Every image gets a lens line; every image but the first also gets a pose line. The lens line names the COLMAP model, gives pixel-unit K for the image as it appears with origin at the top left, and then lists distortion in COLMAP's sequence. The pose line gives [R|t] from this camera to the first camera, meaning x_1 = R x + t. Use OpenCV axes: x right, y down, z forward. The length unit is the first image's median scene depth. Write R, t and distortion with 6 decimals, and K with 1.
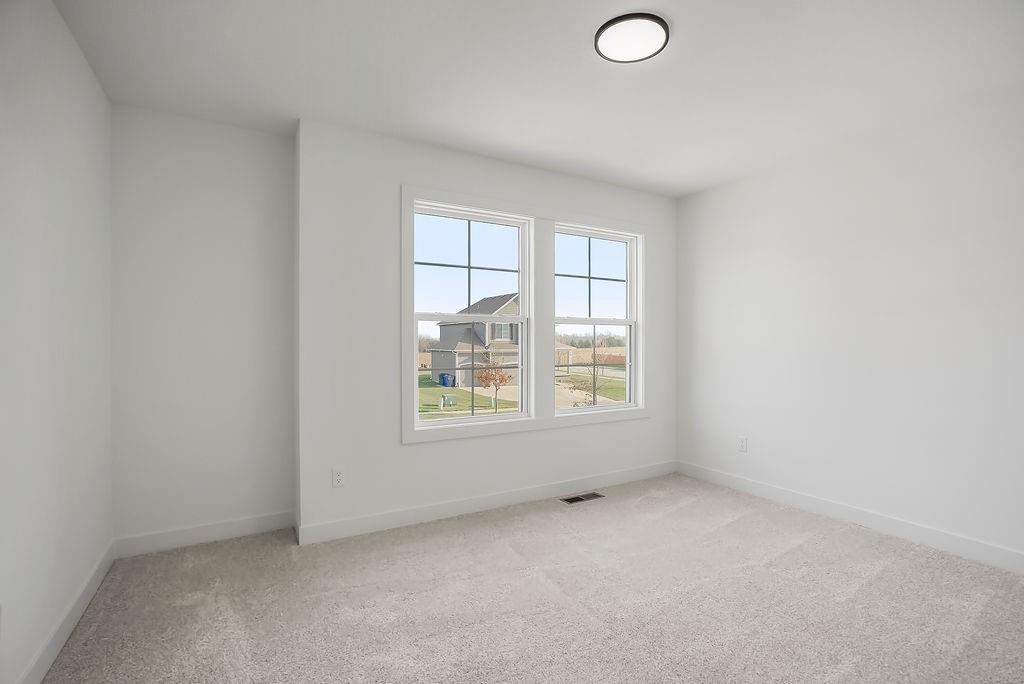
lens RADIAL K [[471.0, 0, 512.0], [0, 471.0, 342.0], [0, 0, 1]] dist [-0.042992, 0.022790]
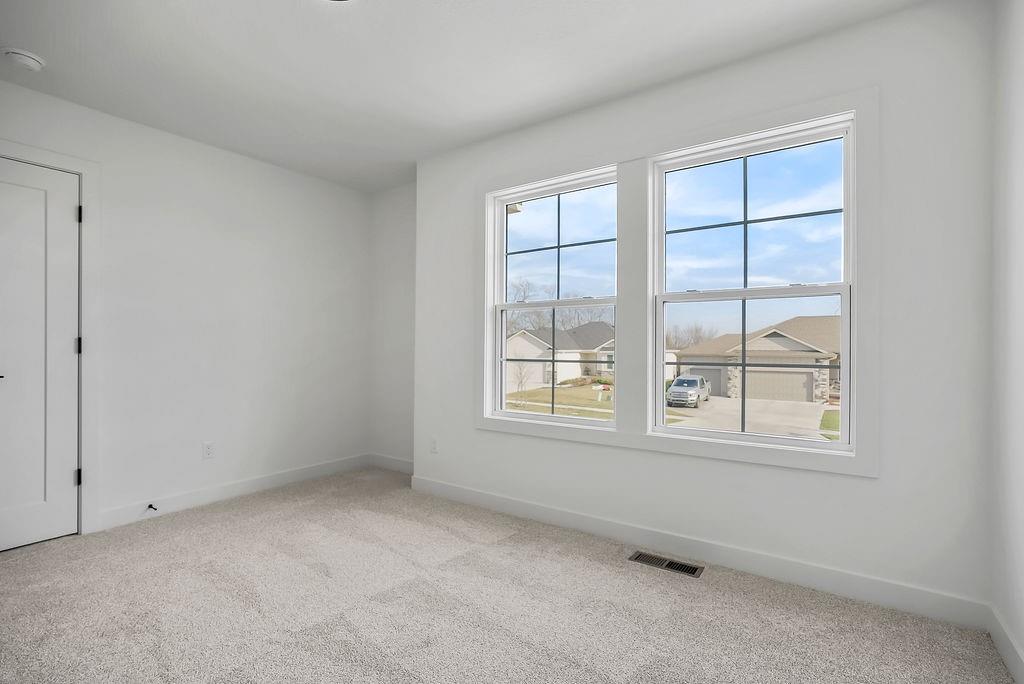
lens RADIAL K [[471.0, 0, 512.0], [0, 471.0, 342.0], [0, 0, 1]] dist [-0.042992, 0.022790]
pose [[0.438608, -0.004575, -0.898667, 0.665383], [-0.001413, 0.999982, -0.005781, 0.026075], [0.898677, 0.003805, 0.438594, 0.531929]]
